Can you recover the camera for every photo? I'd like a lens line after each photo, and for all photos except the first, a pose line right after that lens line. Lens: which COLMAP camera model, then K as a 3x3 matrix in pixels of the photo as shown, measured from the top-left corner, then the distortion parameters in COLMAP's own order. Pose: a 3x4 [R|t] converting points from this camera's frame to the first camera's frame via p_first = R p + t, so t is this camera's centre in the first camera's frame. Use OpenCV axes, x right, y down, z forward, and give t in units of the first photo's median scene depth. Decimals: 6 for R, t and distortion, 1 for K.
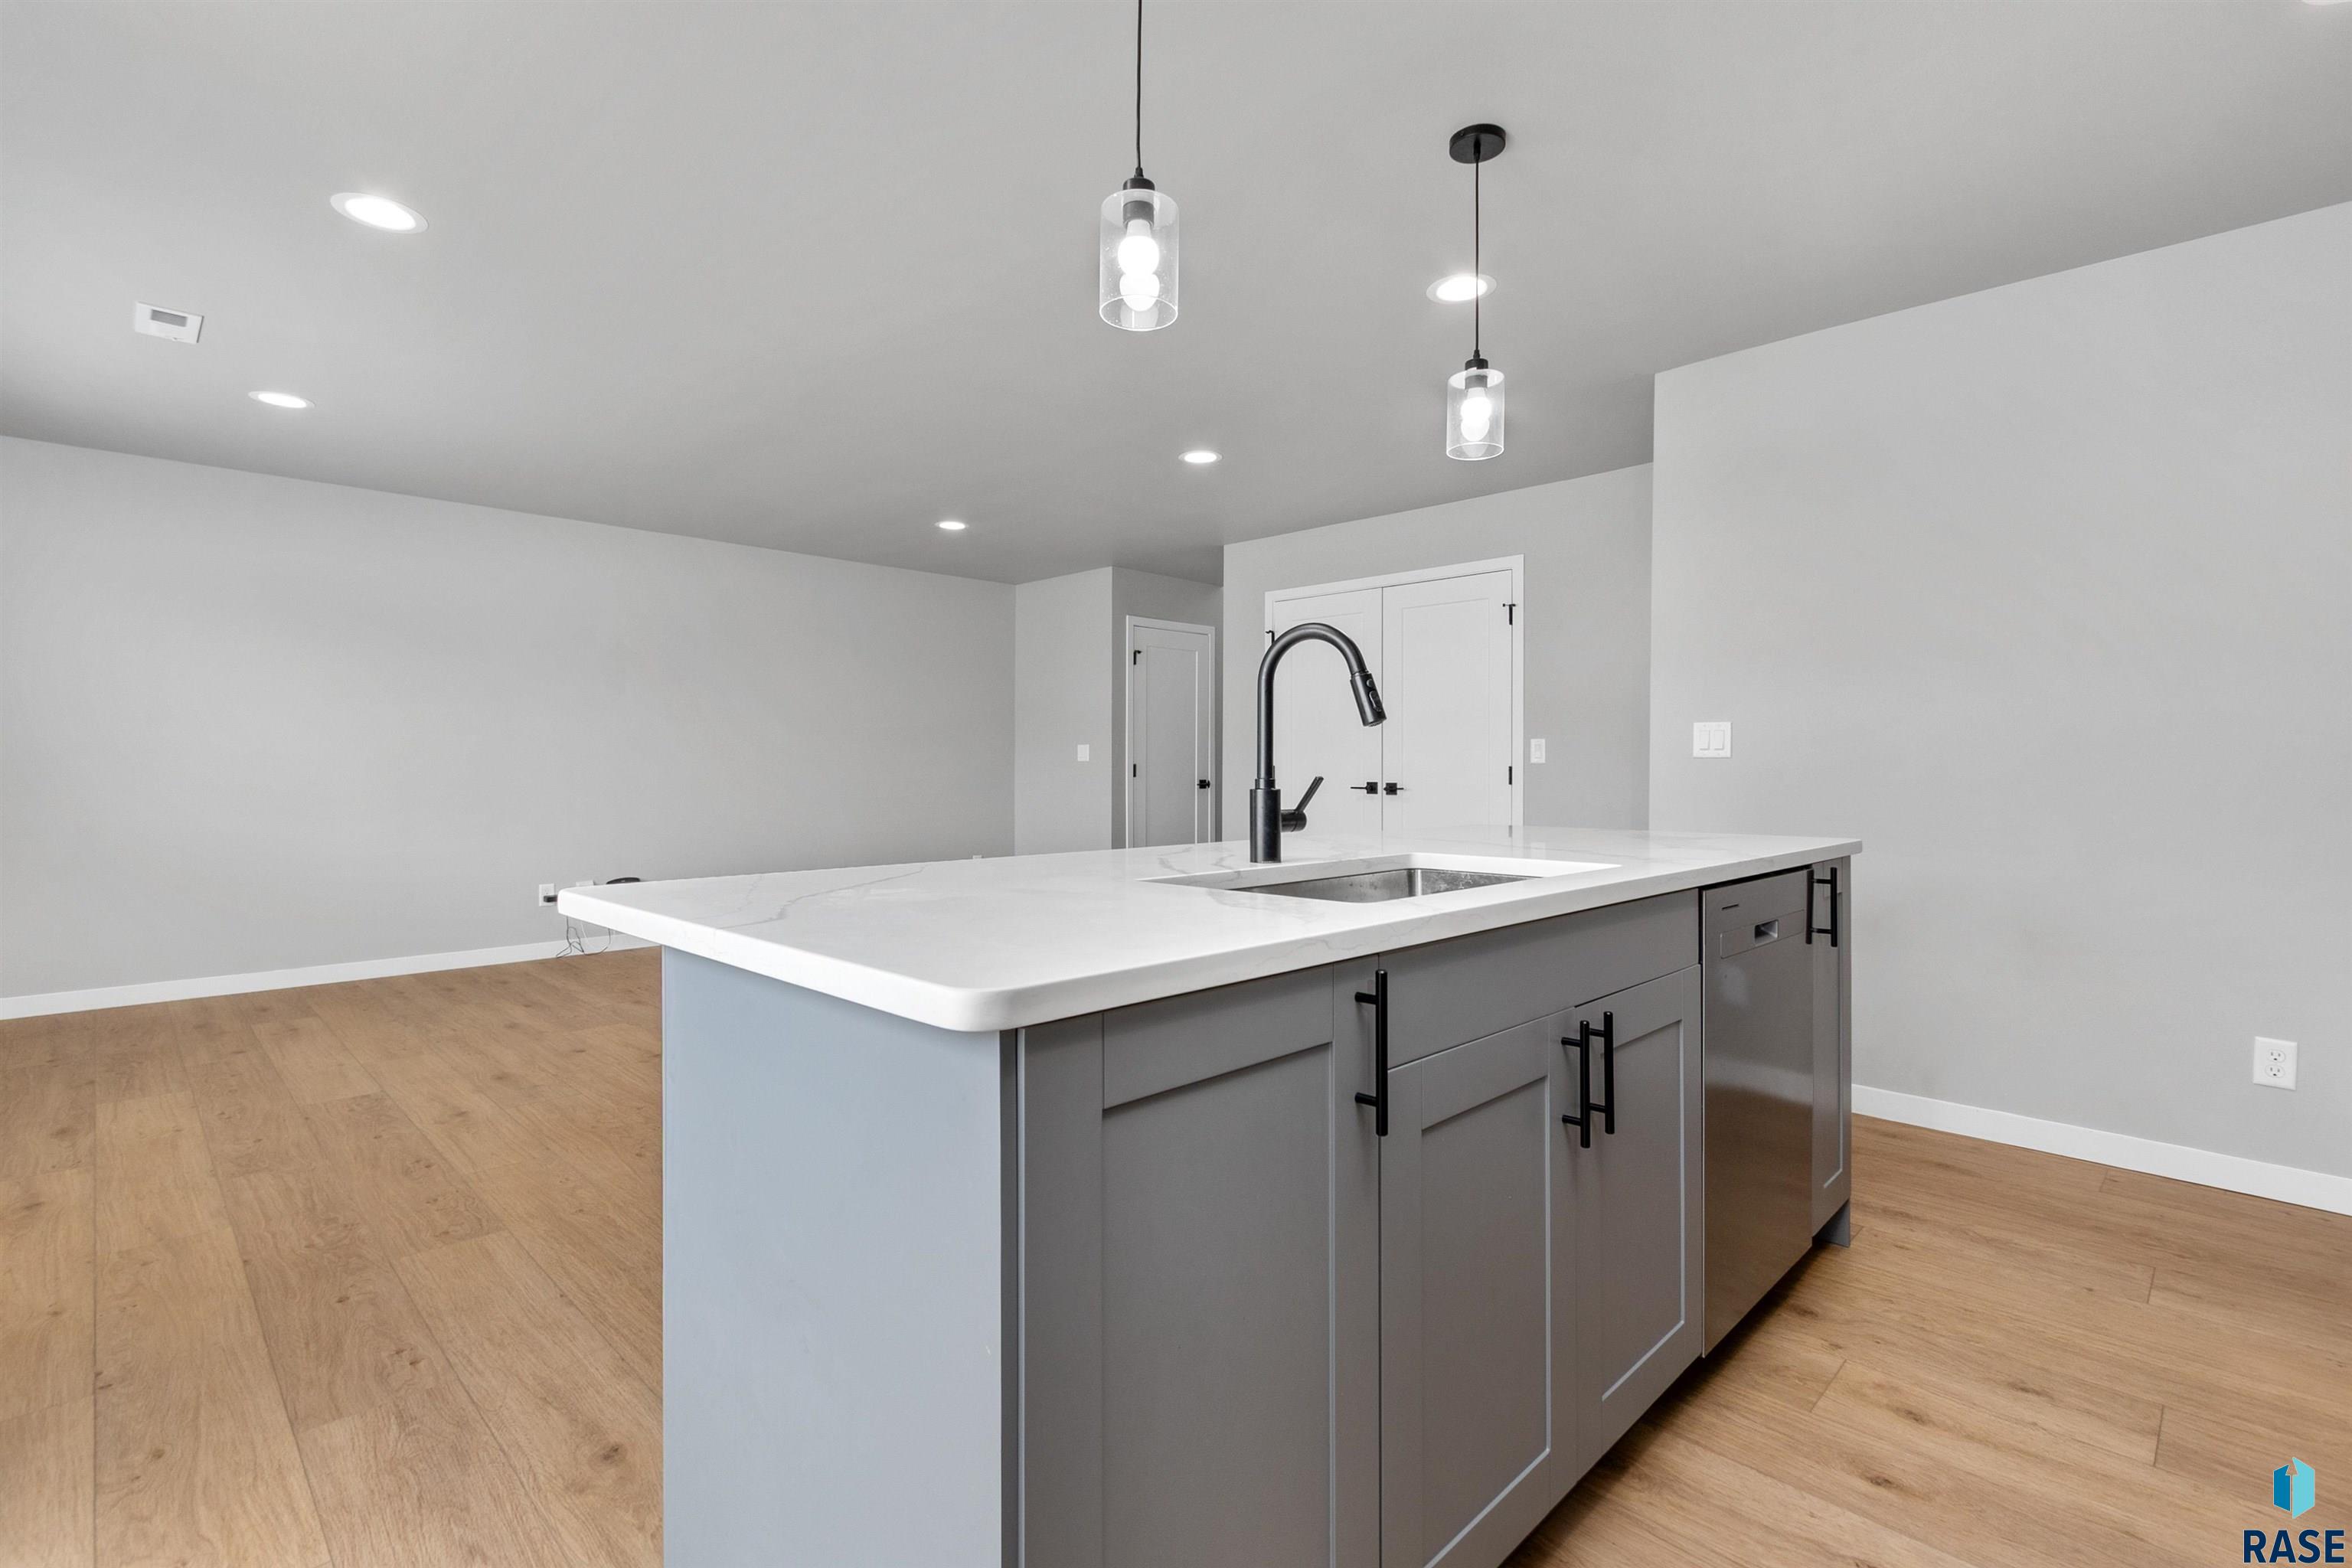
lens RADIAL K [[1069.3, 0, 1177.1], [0, 1069.3, 769.5], [0, 0, 1]] dist [0.008448, -0.002765]
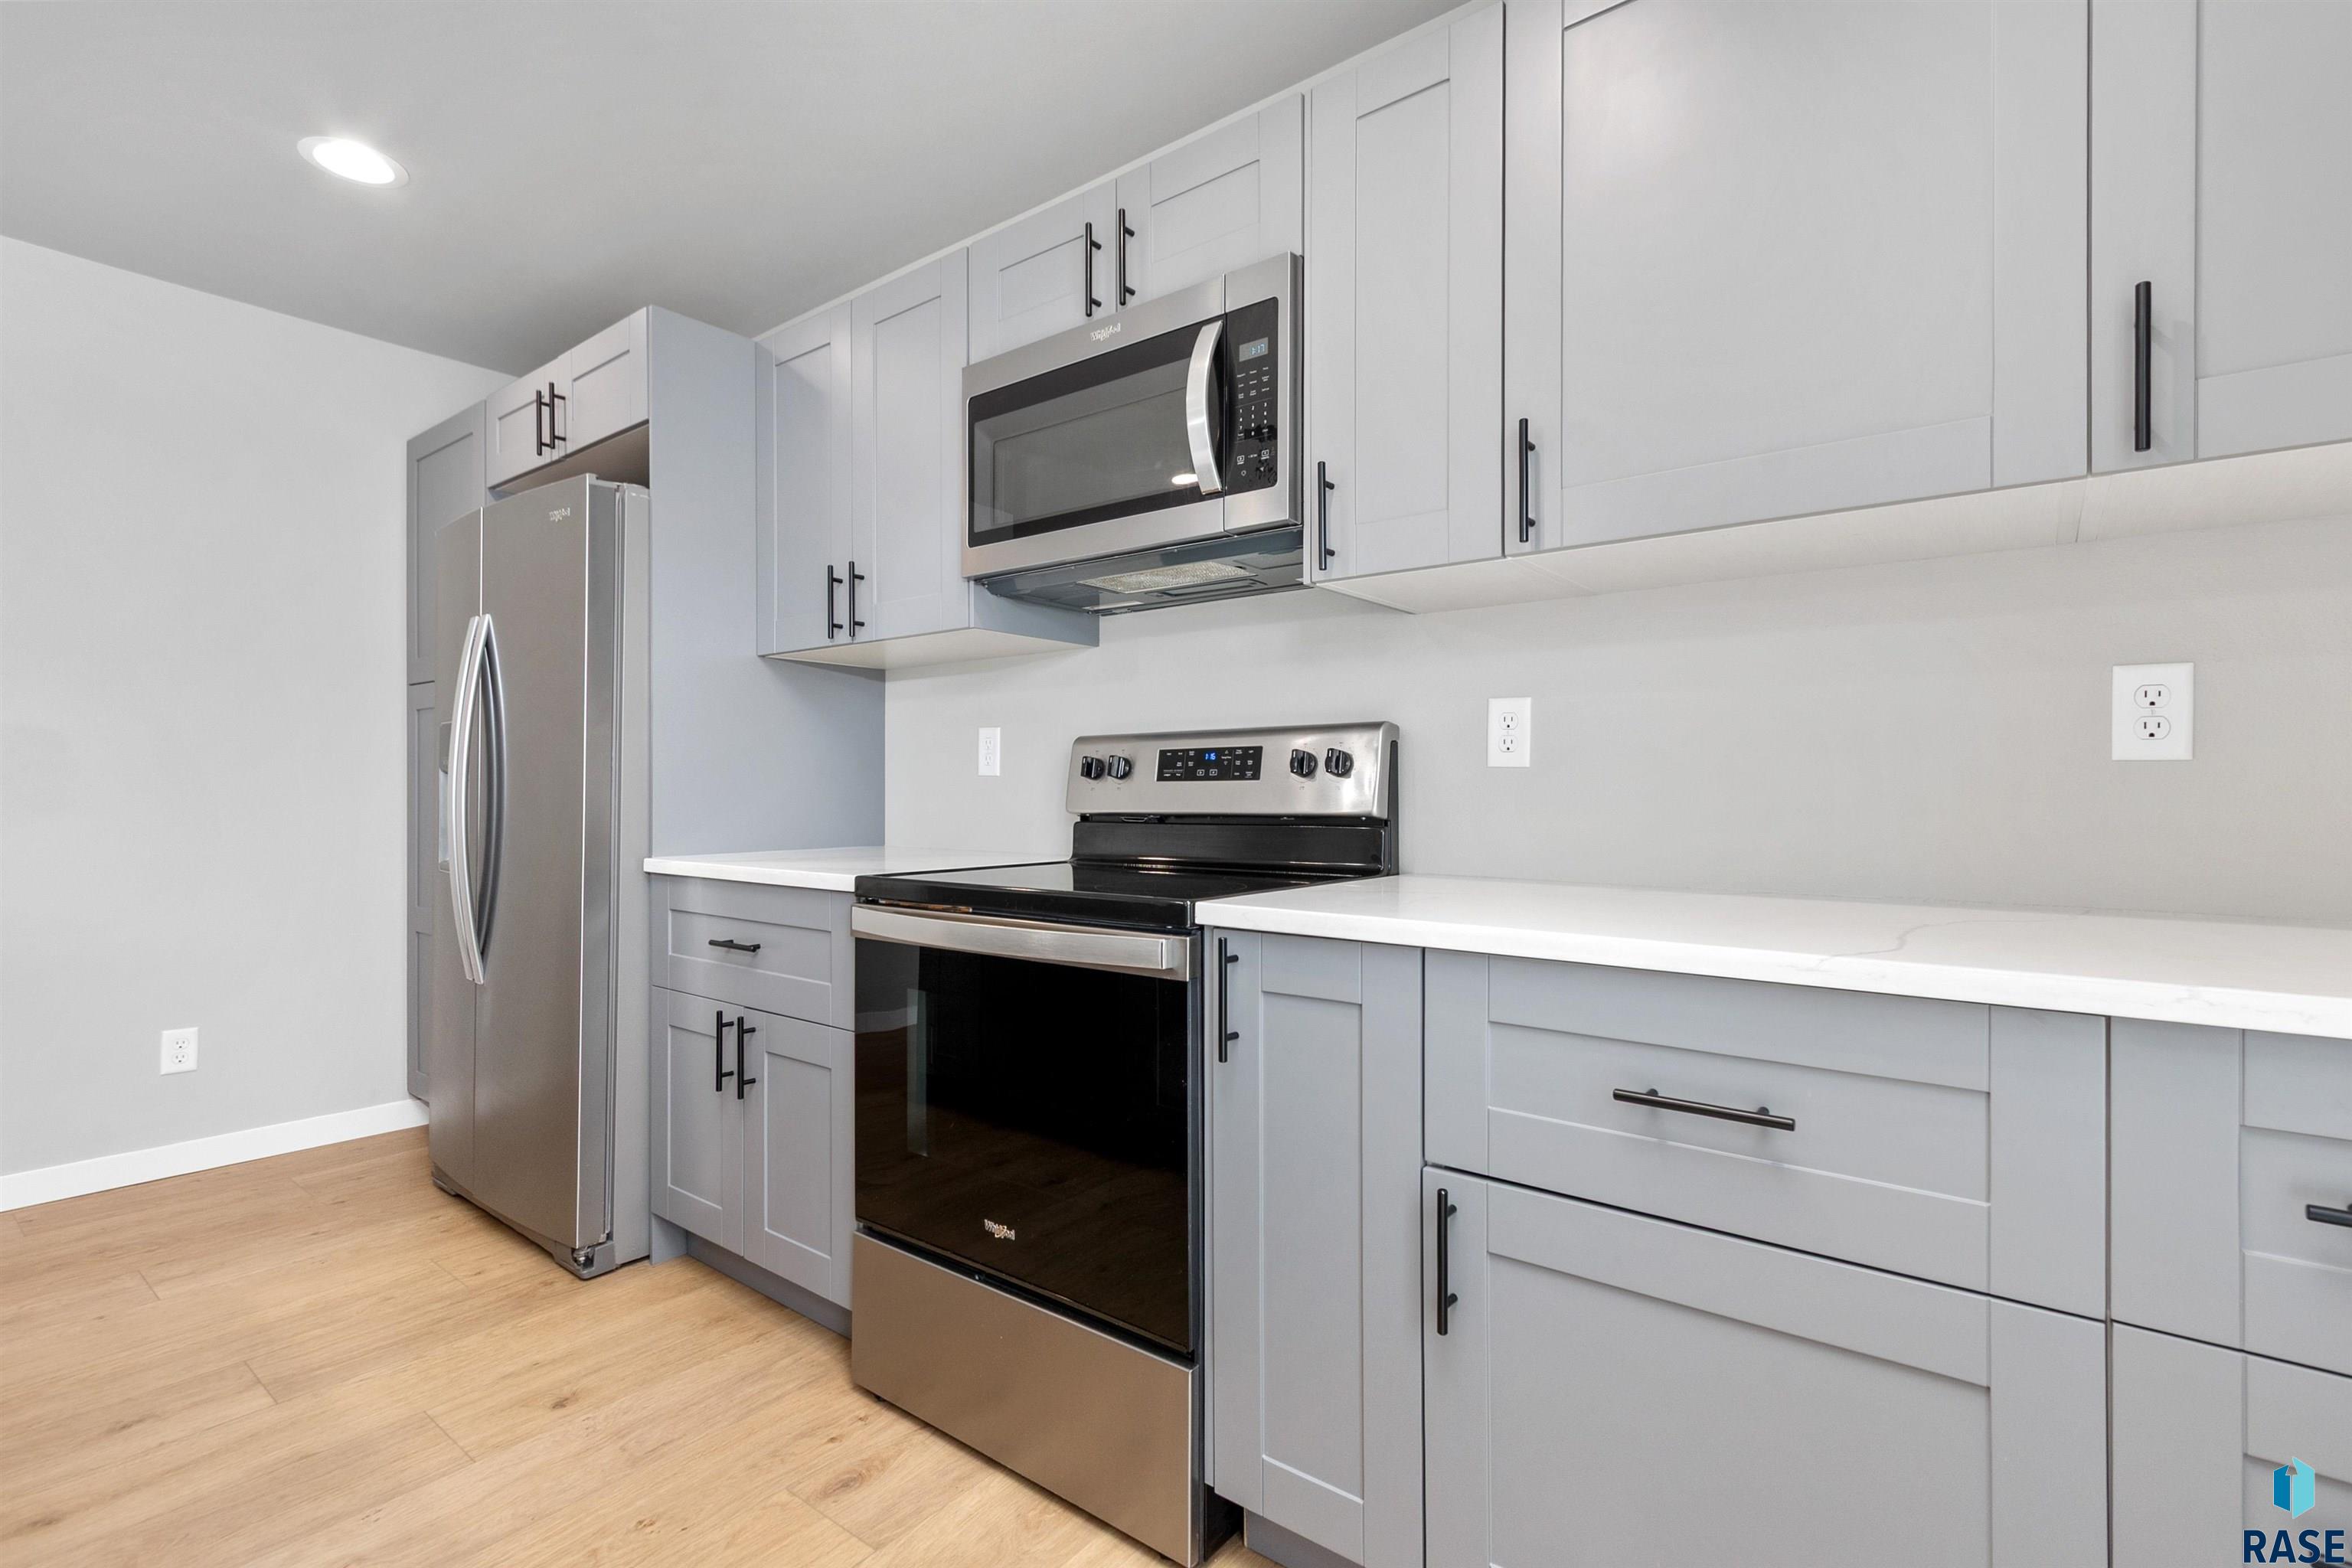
lens RADIAL K [[1069.3, 0, 1156.1], [0, 1069.3, 784.5], [0, 0, 1]] dist [0.008448, -0.002765]
pose [[-0.119499, 0.003599, 0.992828, -0.183434], [0.001339, 0.999993, -0.003464, 0.004146], [-0.992833, 0.000915, -0.119503, 0.129446]]
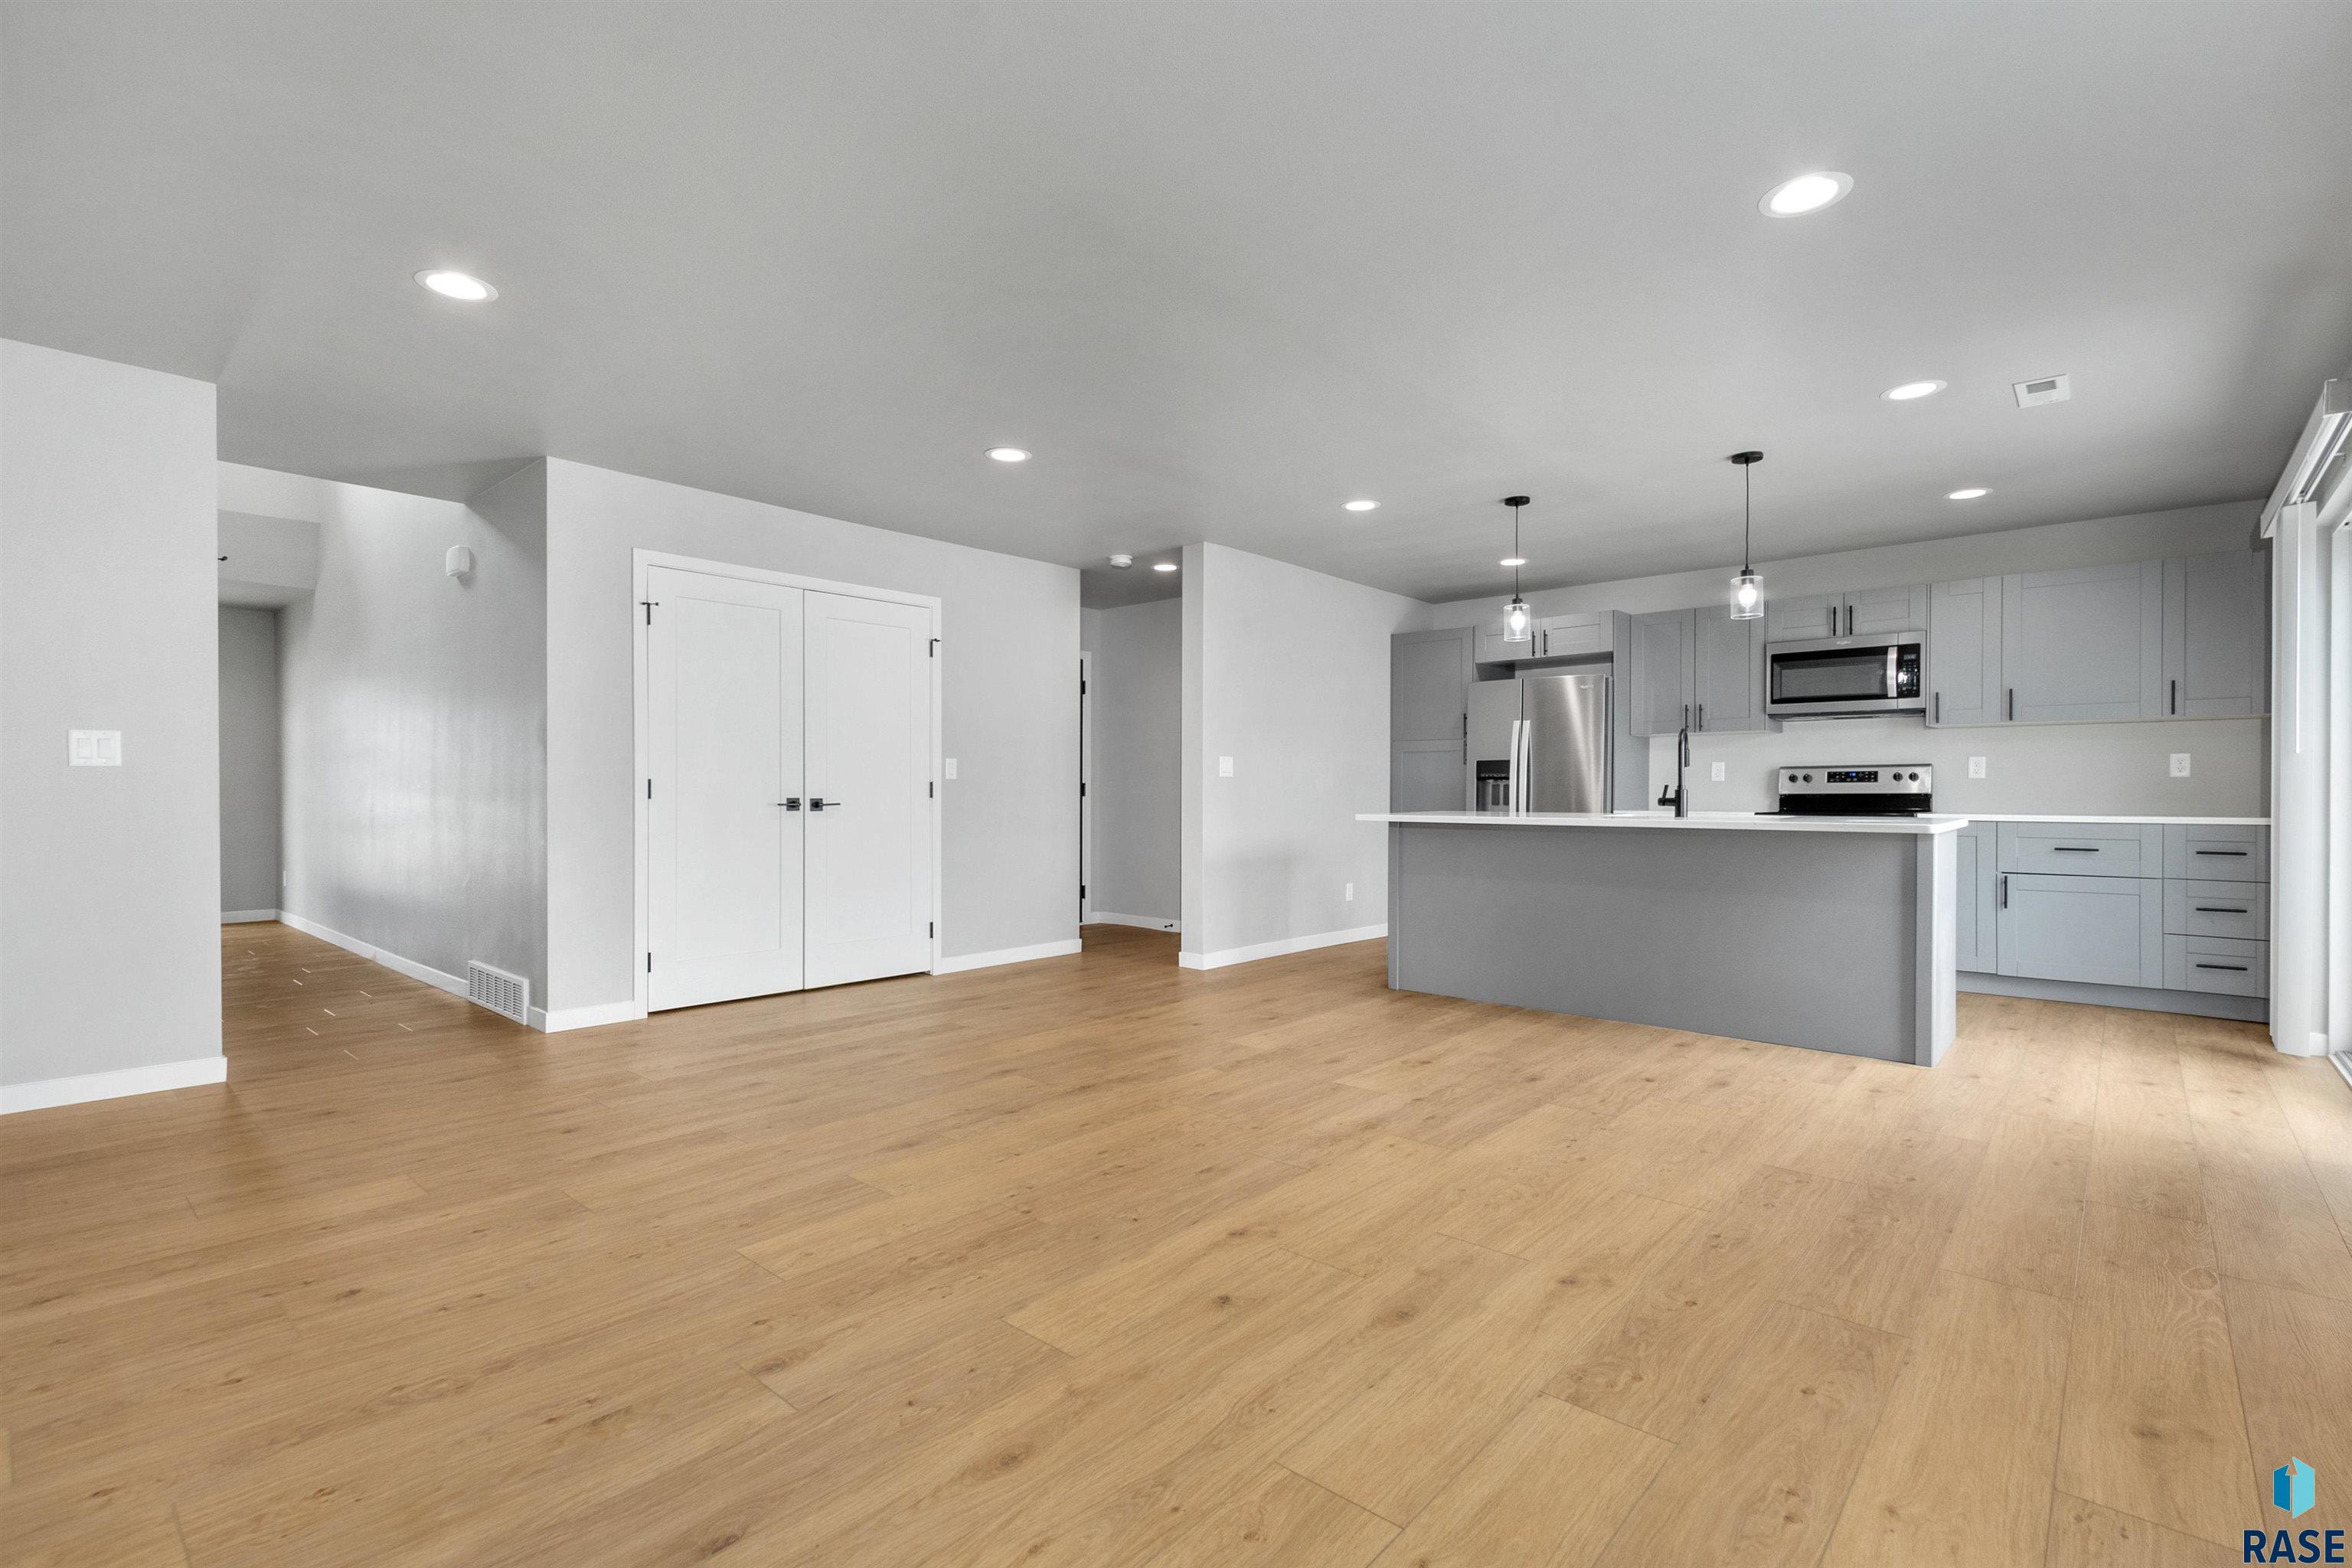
lens RADIAL K [[1069.3, 0, 1166.3], [0, 1069.3, 791.8], [0, 0, 1]] dist [0.008448, -0.002765]
pose [[-0.050026, -0.003450, 0.998742, -1.560521], [0.001762, 0.999992, 0.003542, 0.007906], [-0.998746, 0.001937, -0.050019, 1.508434]]
